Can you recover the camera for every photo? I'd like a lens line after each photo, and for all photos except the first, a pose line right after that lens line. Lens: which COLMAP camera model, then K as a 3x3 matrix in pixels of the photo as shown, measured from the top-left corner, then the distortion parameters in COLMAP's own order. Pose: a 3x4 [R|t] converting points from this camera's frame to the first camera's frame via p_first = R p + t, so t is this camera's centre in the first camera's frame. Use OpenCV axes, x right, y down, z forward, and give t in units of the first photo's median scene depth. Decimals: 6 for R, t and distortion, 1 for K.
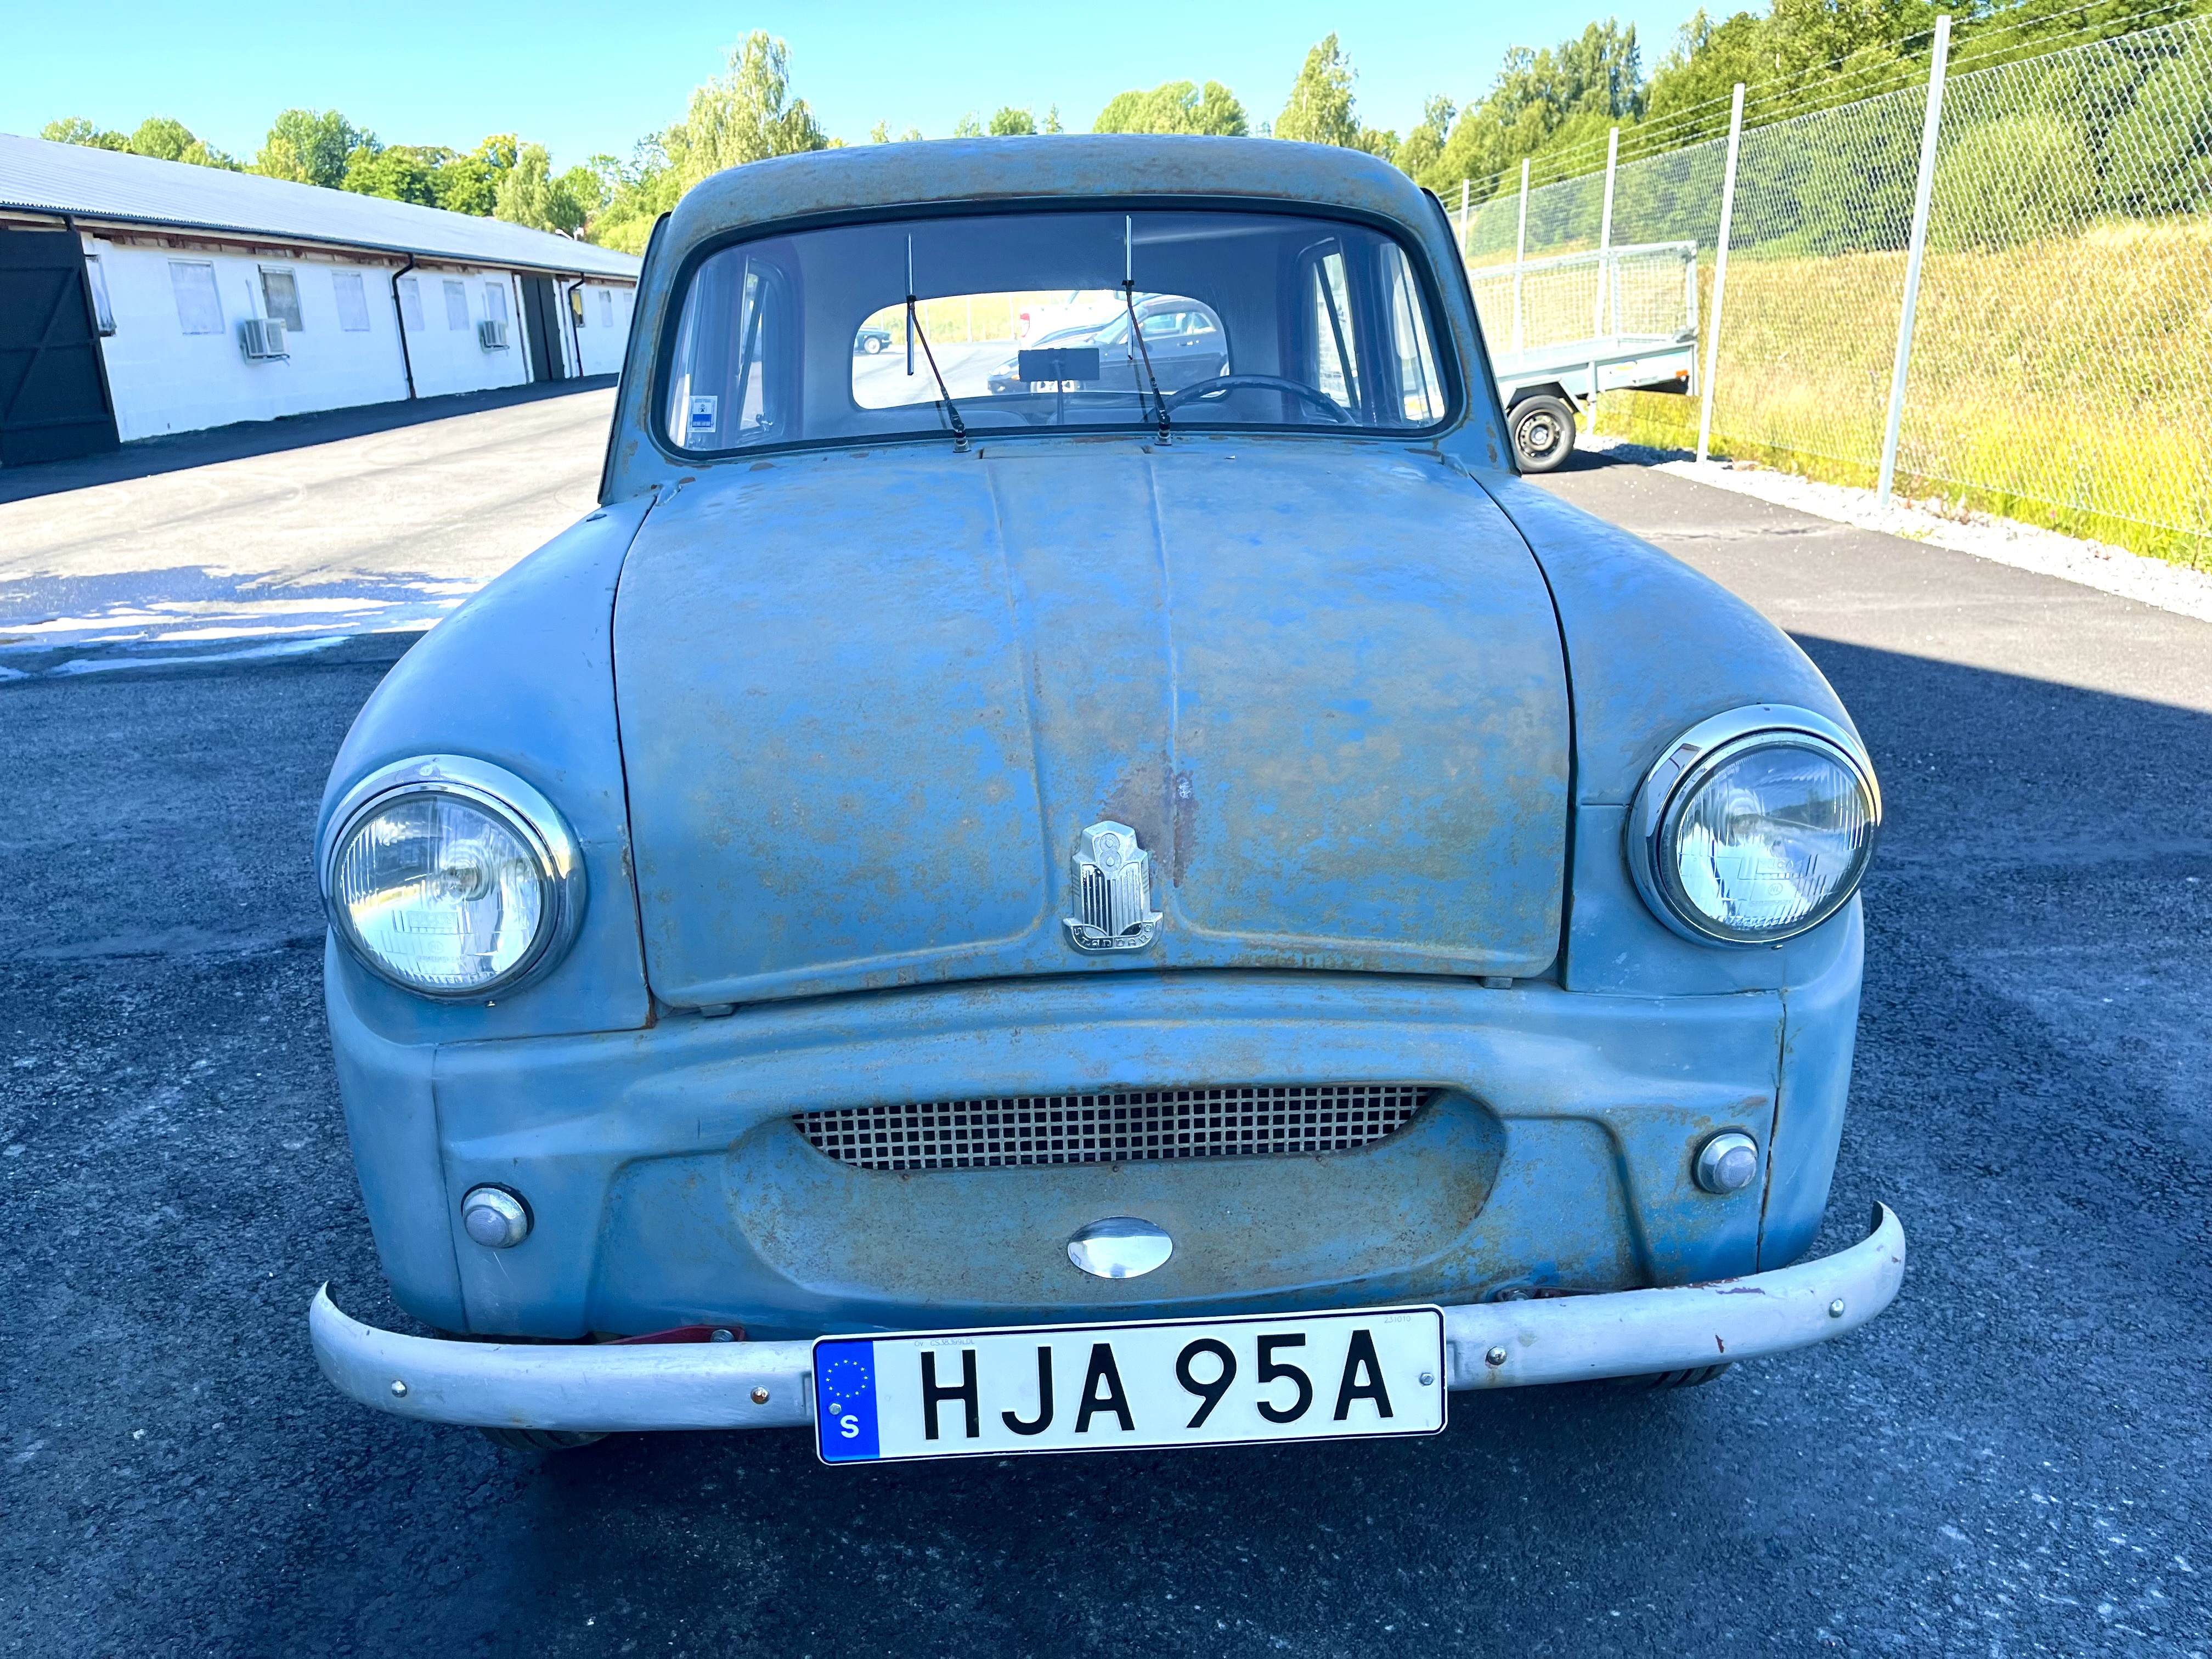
lens RADIAL K [[1655.3, 0, 1094.1], [0, 1655.3, 832.0], [0, 0, 1]] dist [0.059253, -0.076797]
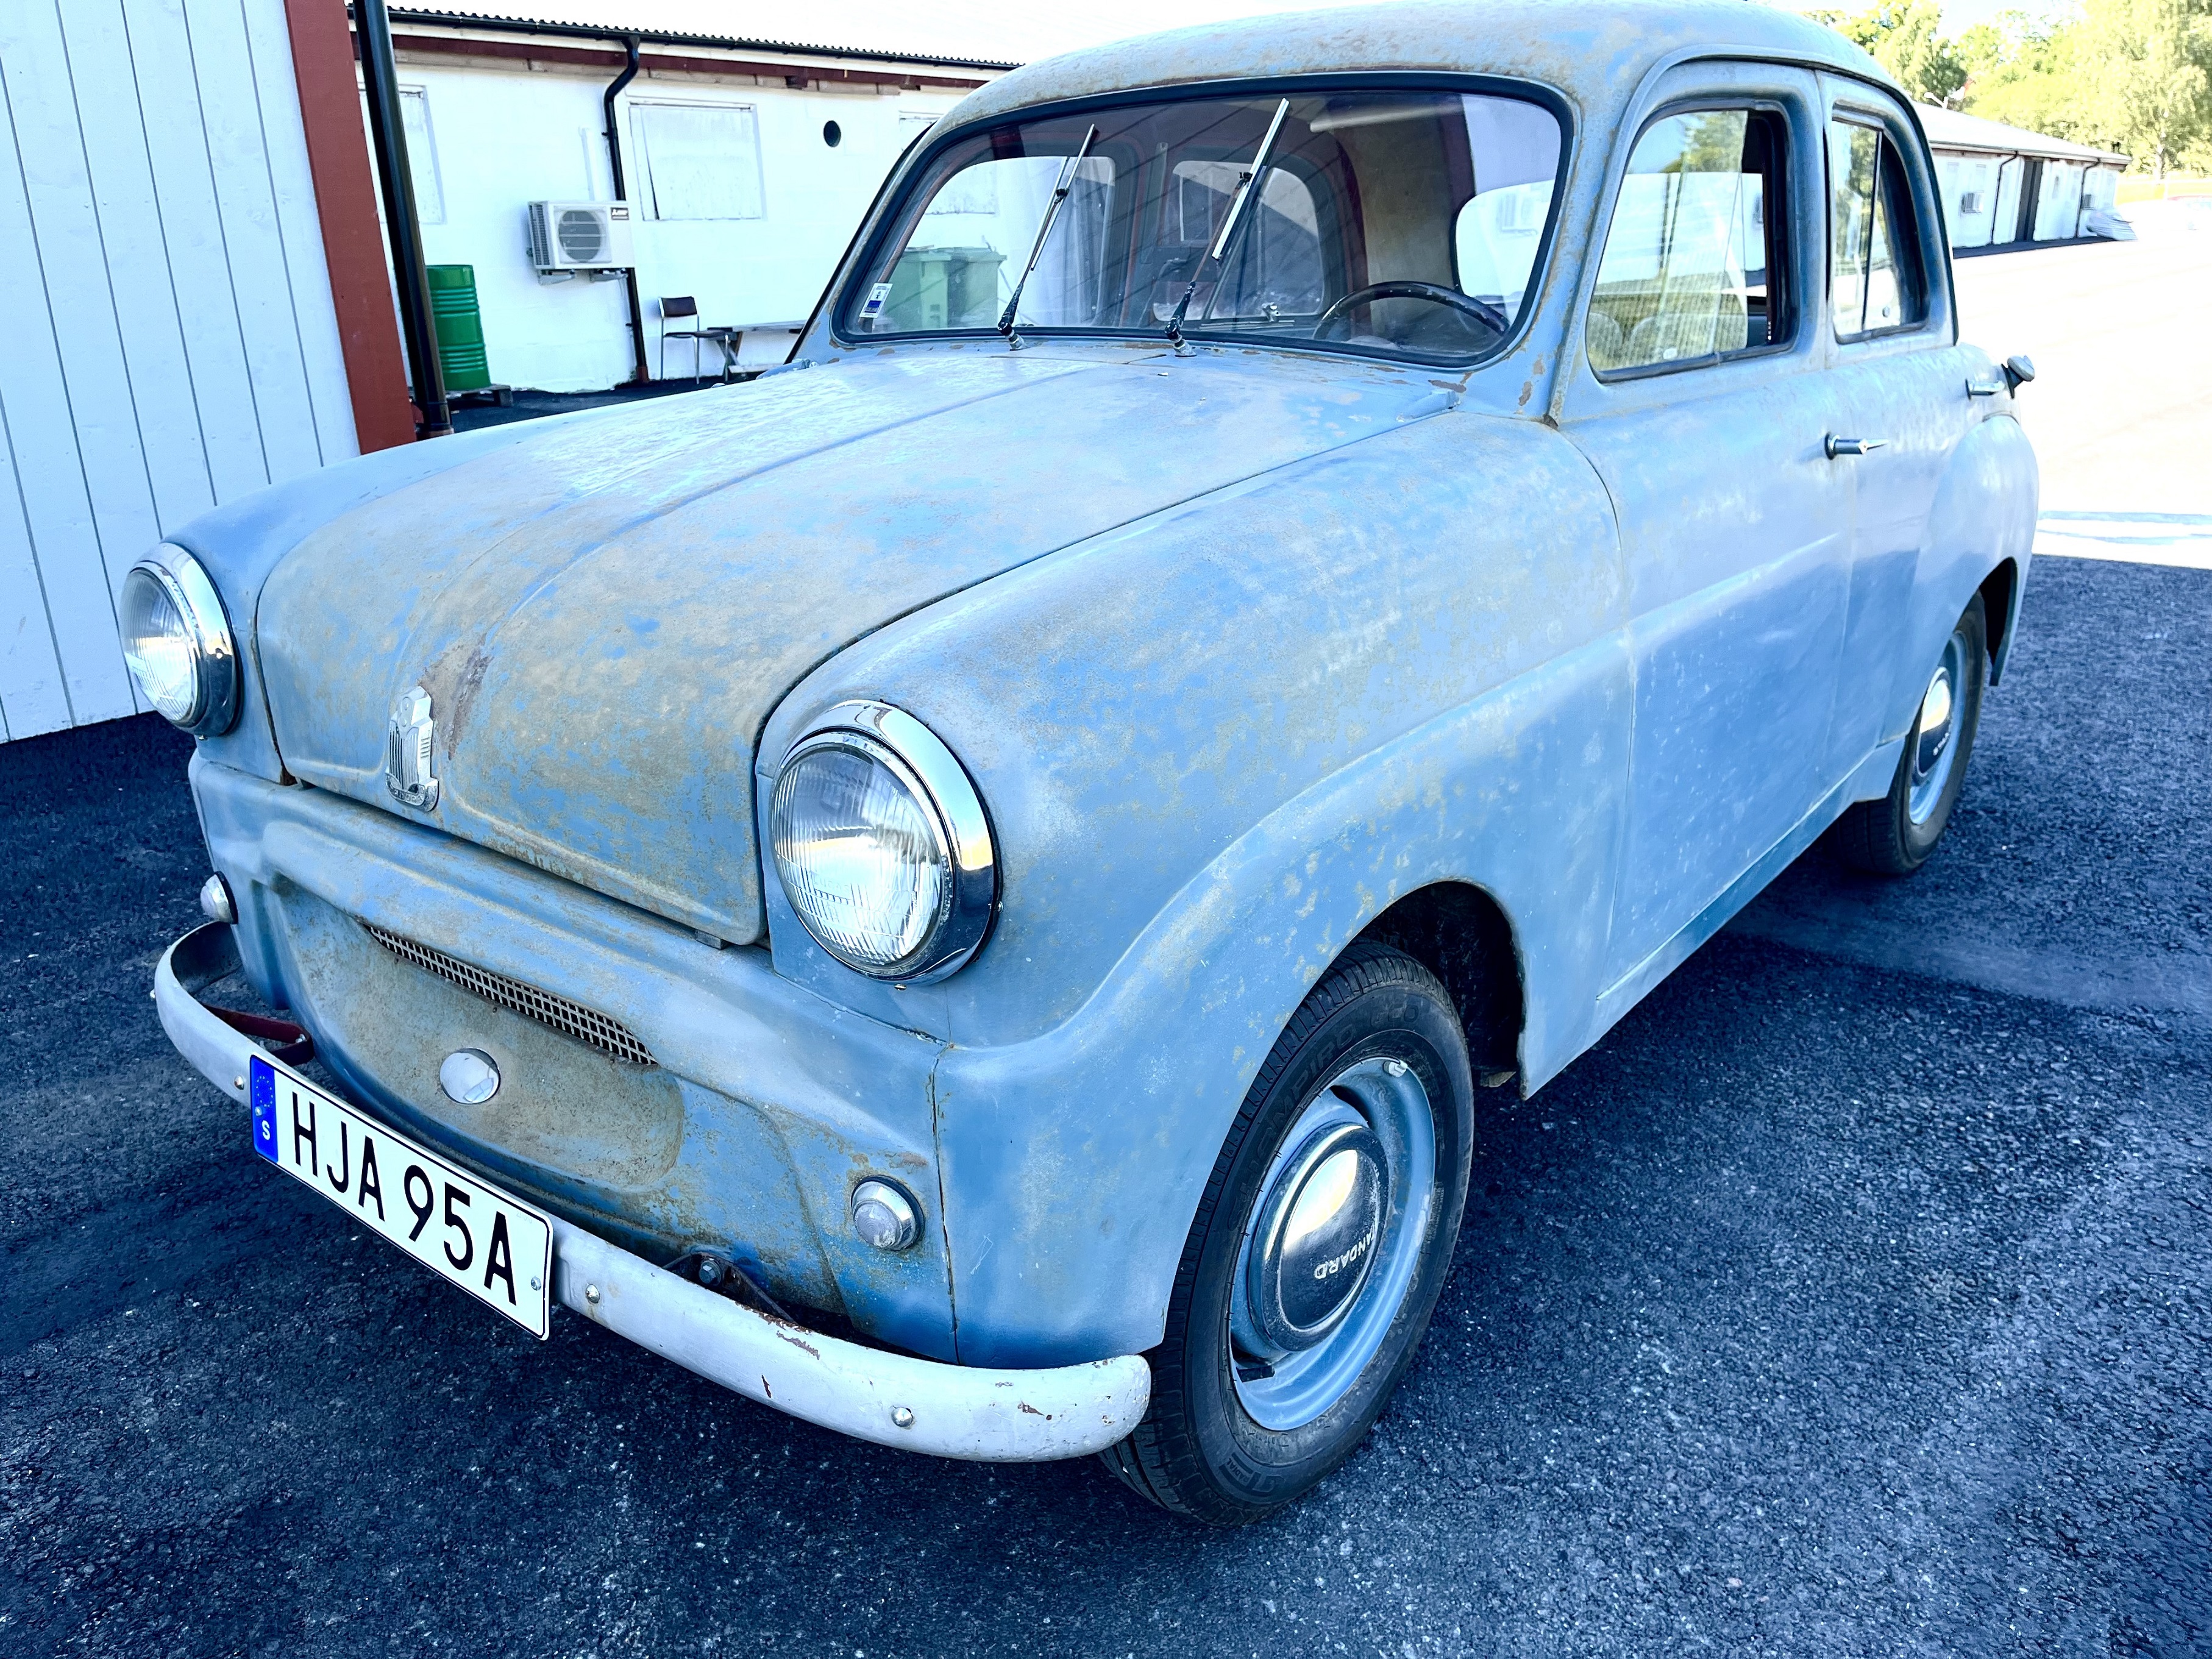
lens RADIAL K [[1655.8, 0, 1091.0], [0, 1655.8, 823.7], [0, 0, 1]] dist [0.070605, -0.090554]
pose [[0.749473, 0.237190, -0.618087, 0.989259], [-0.198434, 0.971175, 0.132072, -0.144628], [0.631596, 0.023666, 0.774936, 0.399375]]
